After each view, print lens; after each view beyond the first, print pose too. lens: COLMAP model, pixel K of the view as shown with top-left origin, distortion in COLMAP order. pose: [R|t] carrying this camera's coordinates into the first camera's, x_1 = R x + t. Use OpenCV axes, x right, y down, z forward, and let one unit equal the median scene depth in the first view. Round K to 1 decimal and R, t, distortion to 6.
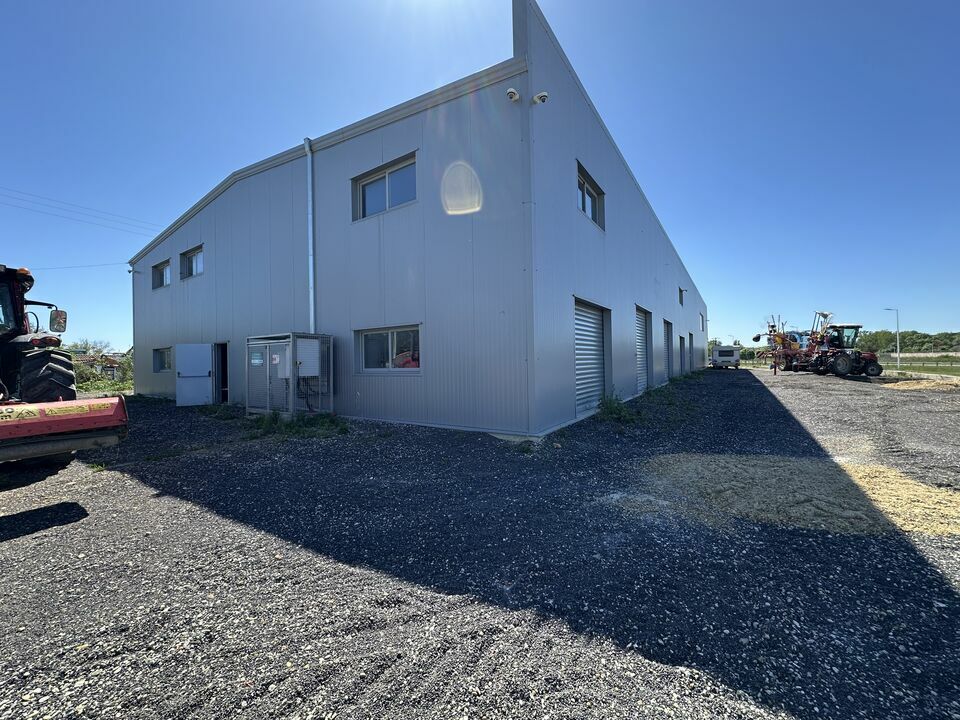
lens RADIAL K [[383.8, 0, 481.9], [0, 383.8, 358.7], [0, 0, 1]] dist [-0.005328, 0.000858]
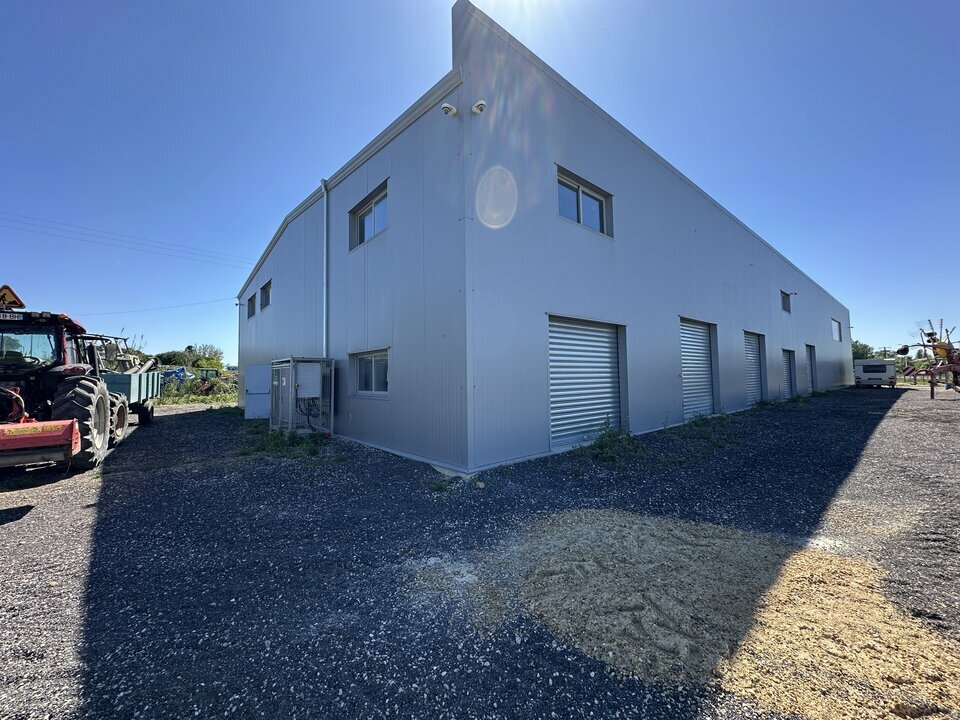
lens RADIAL K [[383.8, 0, 479.4], [0, 383.8, 358.8], [0, 0, 1]] dist [-0.005328, 0.000858]
pose [[0.963291, -0.009261, -0.268301, 0.505616], [-0.000423, 0.999351, -0.036013, -0.040670], [0.268460, 0.034805, 0.962662, 0.150822]]
